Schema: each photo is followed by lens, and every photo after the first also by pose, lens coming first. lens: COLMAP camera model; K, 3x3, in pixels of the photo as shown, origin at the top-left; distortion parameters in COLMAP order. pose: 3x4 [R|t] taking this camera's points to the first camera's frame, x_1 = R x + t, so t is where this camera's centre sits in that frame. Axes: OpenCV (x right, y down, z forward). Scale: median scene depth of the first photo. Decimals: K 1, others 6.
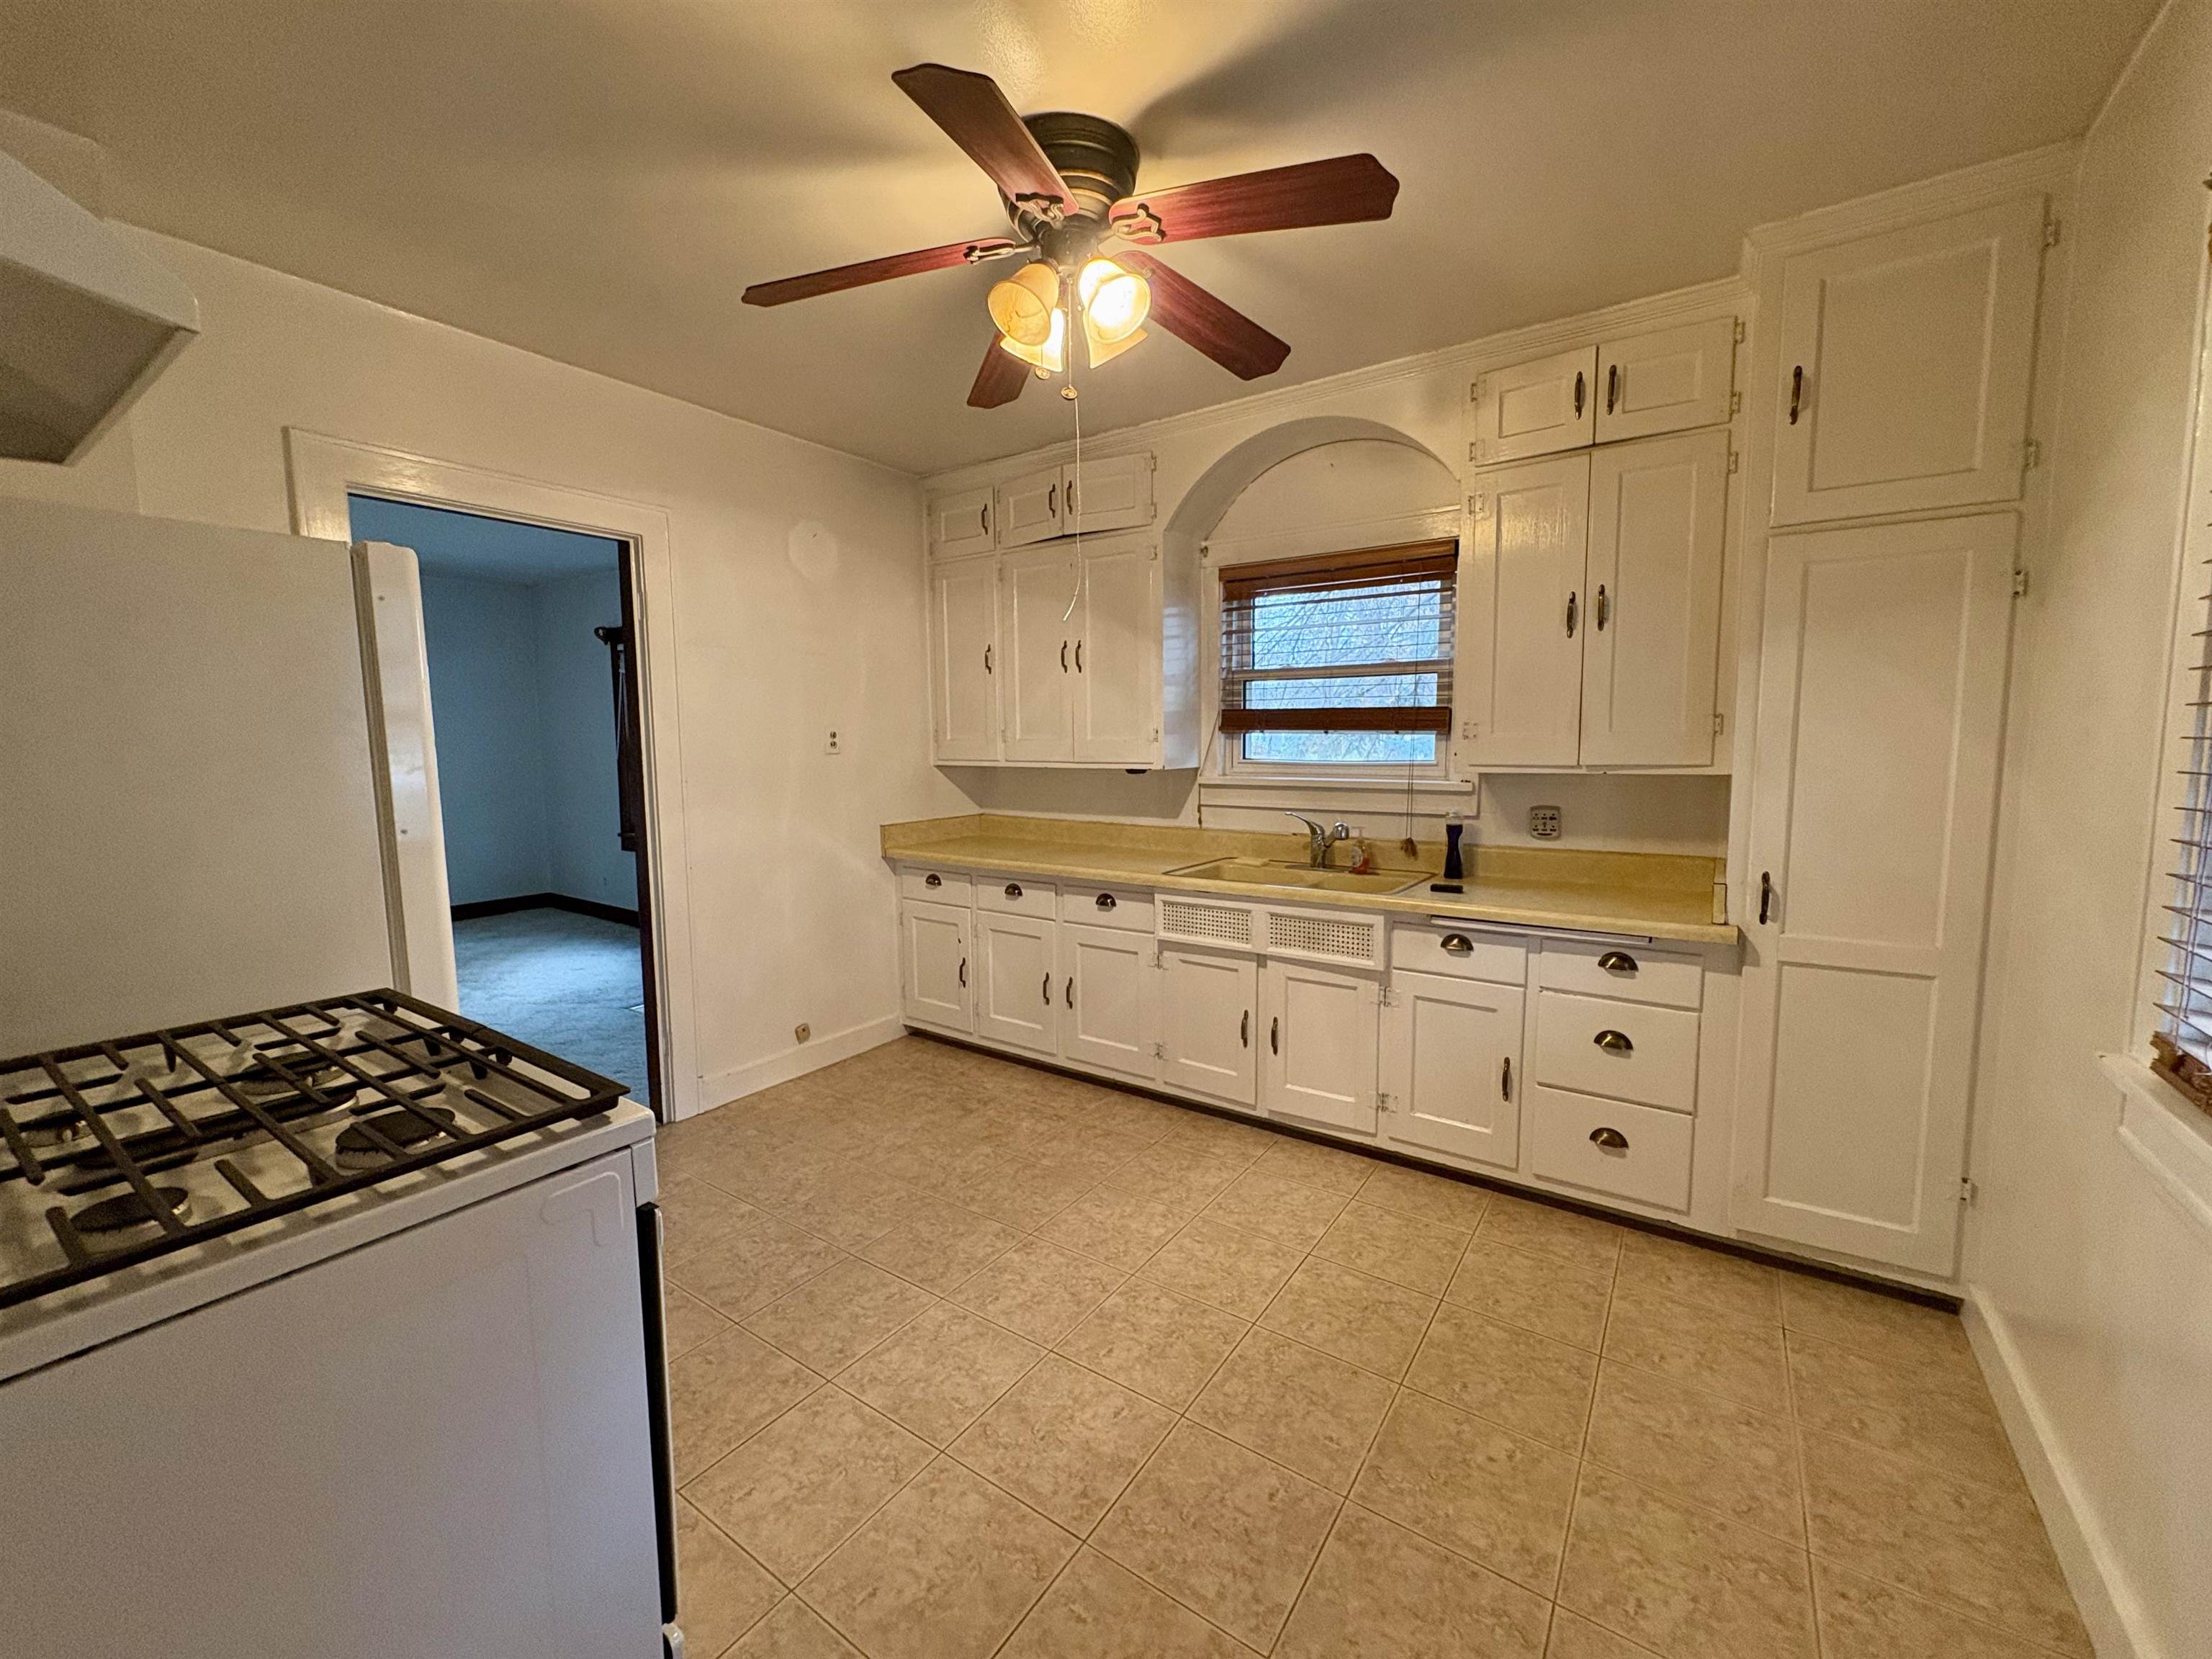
lens RADIAL K [[882.7, 0, 1101.8], [0, 882.7, 828.2], [0, 0, 1]] dist [-0.000865, 0.000300]
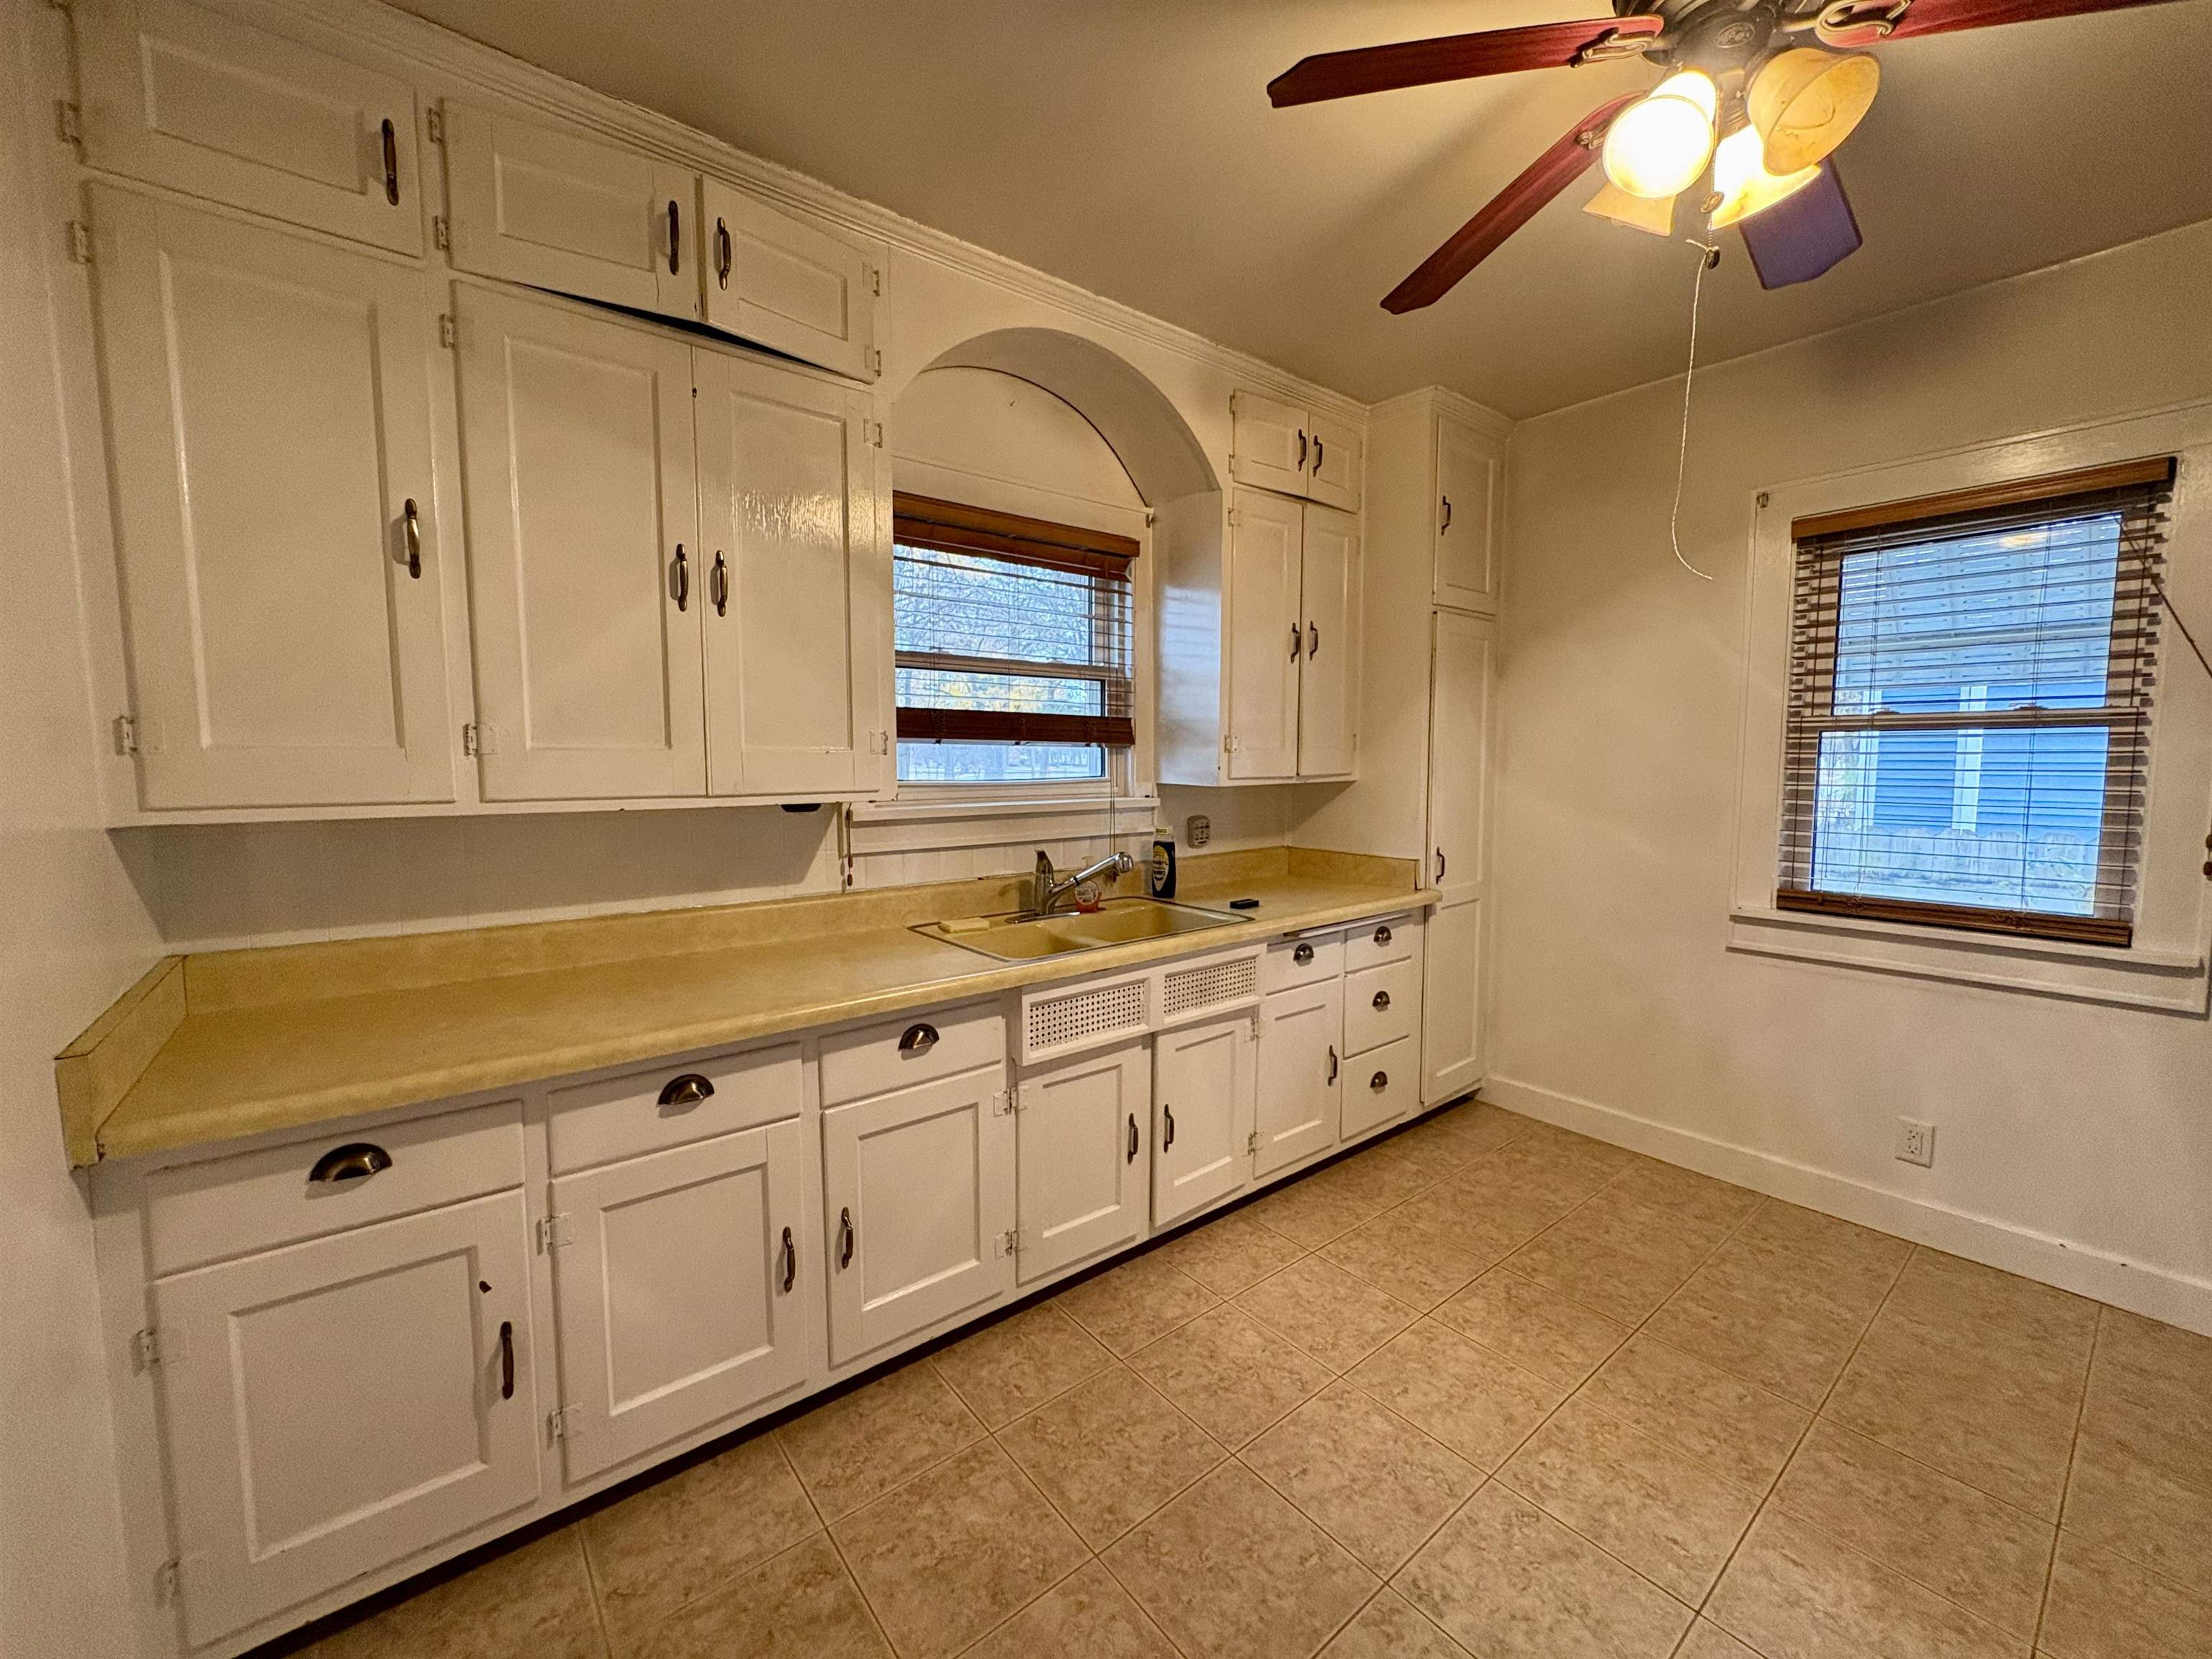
lens RADIAL K [[882.7, 0, 1101.8], [0, 882.7, 828.2], [0, 0, 1]] dist [-0.000865, 0.000300]
pose [[0.283335, -0.077127, 0.955915, -0.551861], [0.093567, 0.994229, 0.052485, -0.077560], [-0.954446, 0.074572, 0.288916, 0.808914]]
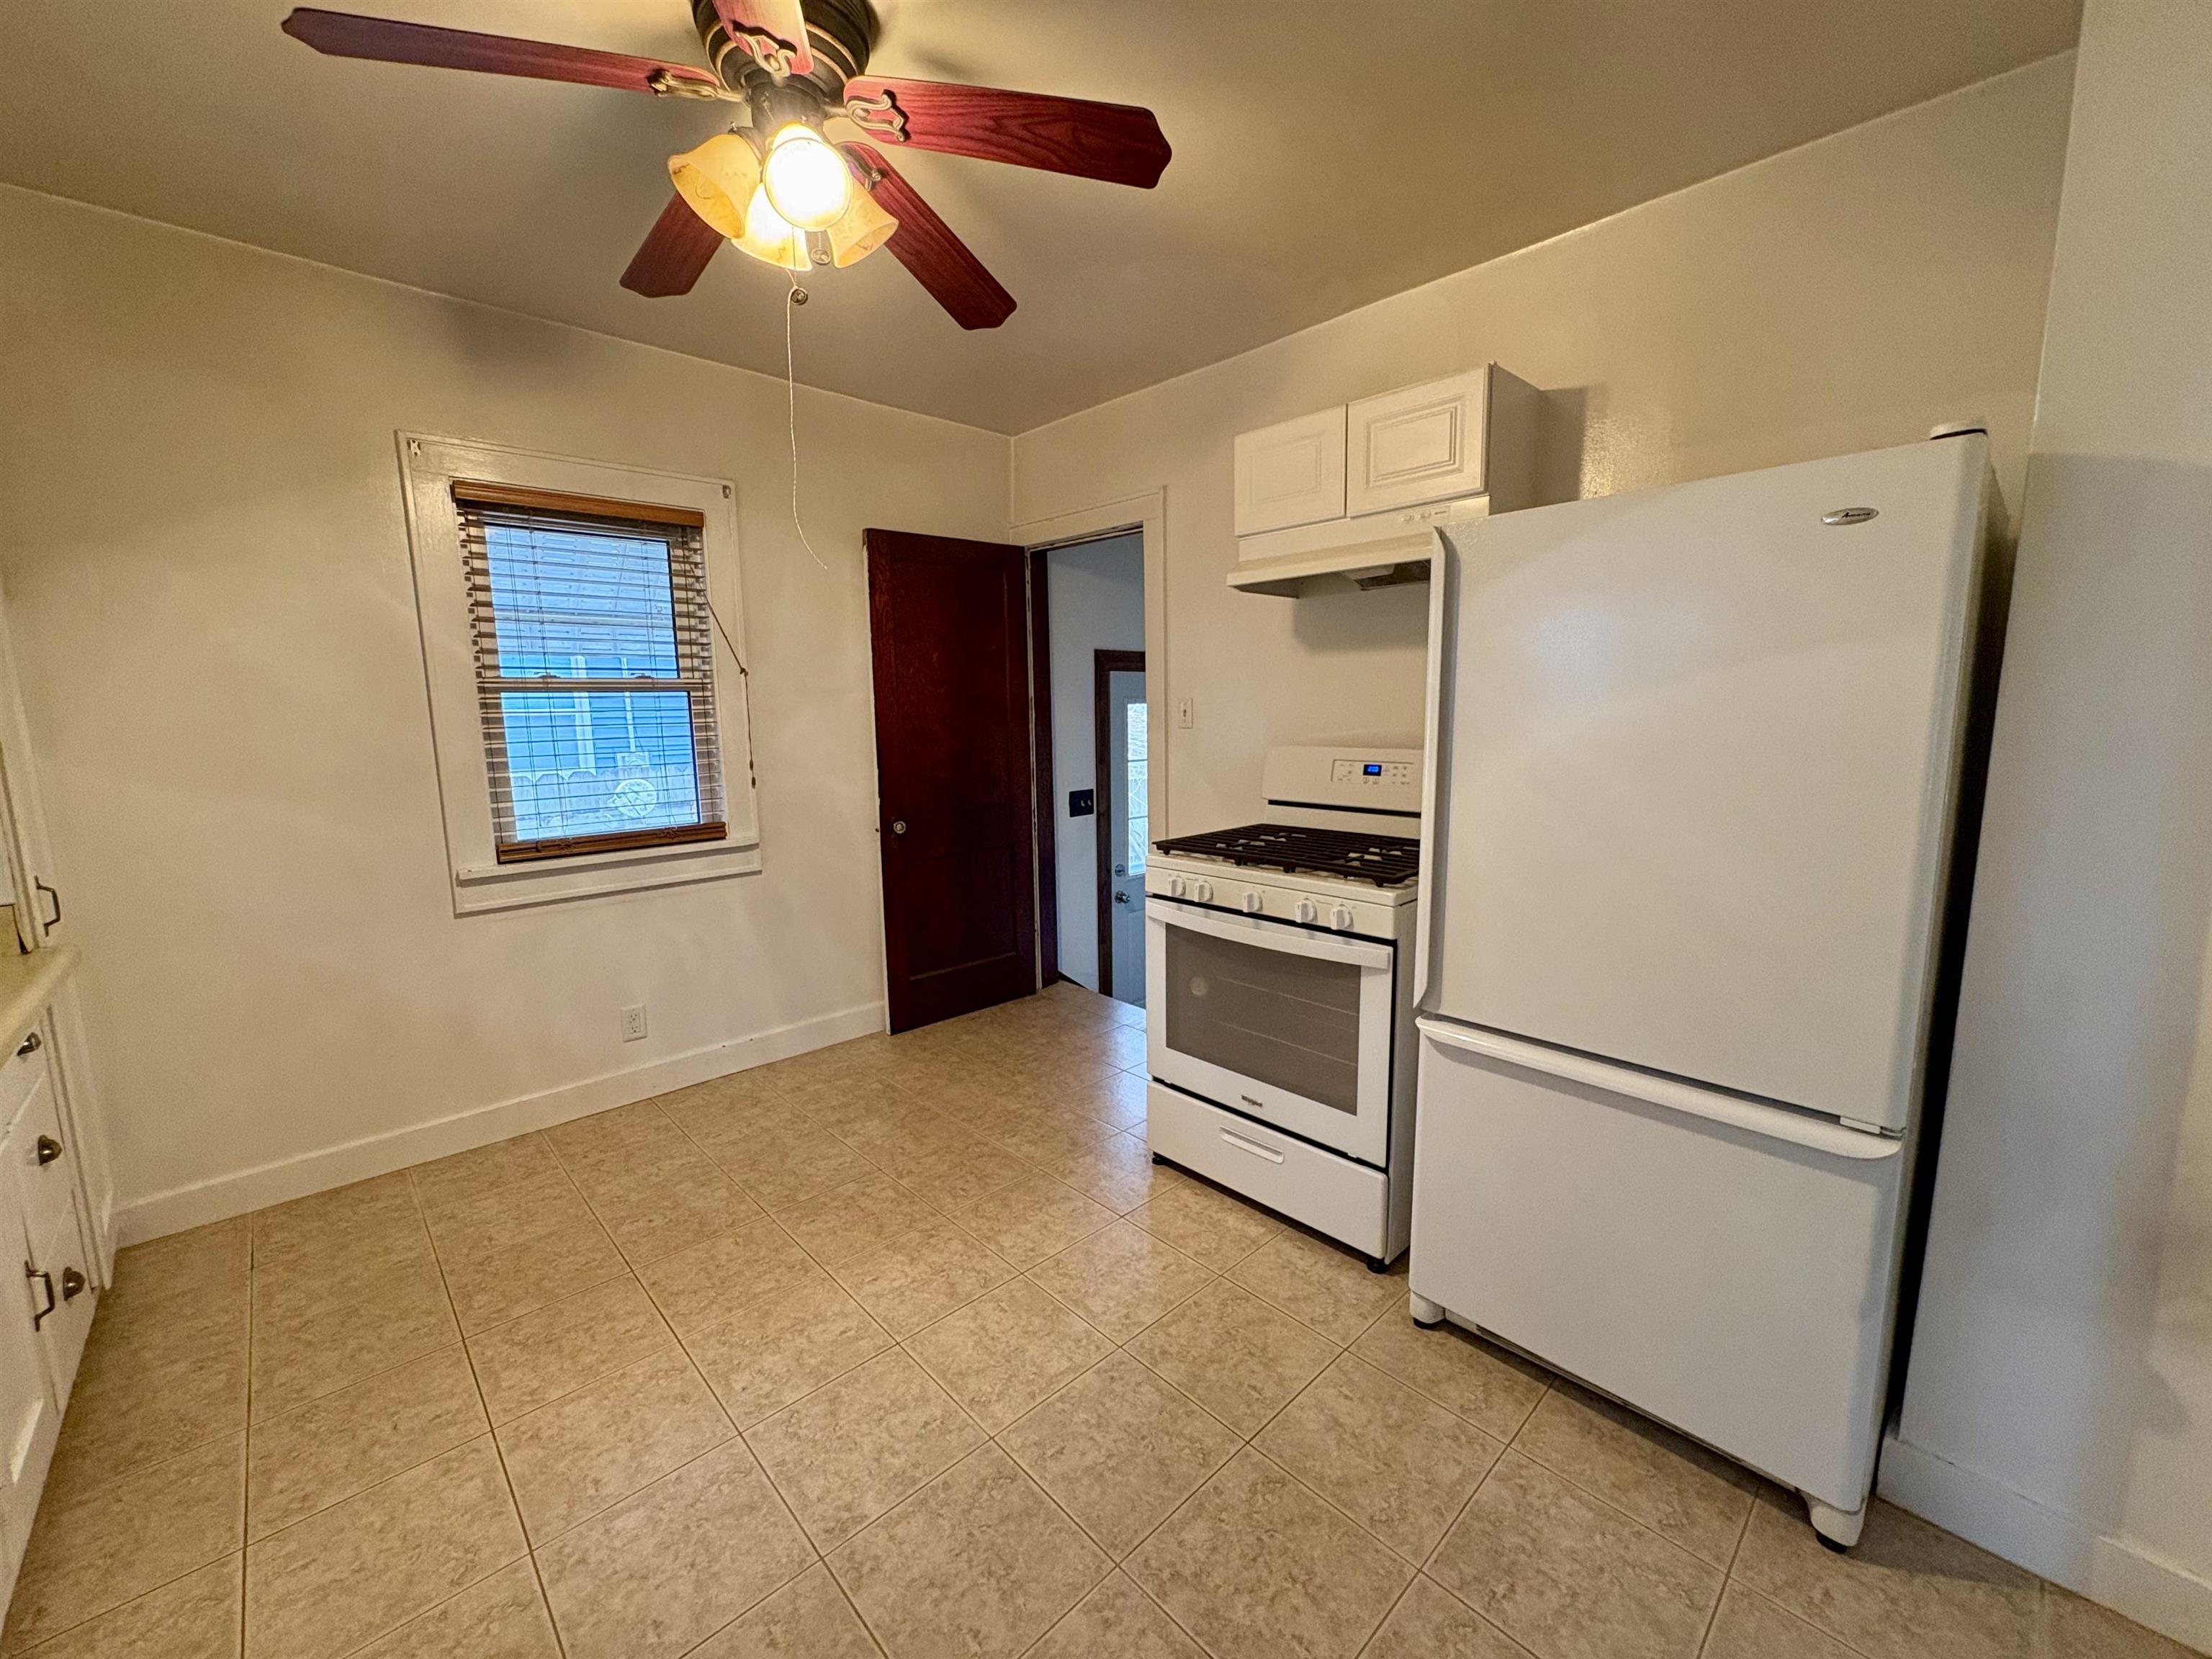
lens RADIAL K [[882.7, 0, 1101.8], [0, 882.7, 828.2], [0, 0, 1]] dist [-0.000865, 0.000300]
pose [[-0.979326, -0.011604, 0.201955, -0.310920], [0.036470, 0.971866, 0.232695, -0.114477], [-0.198973, 0.235250, -0.951350, 1.168733]]
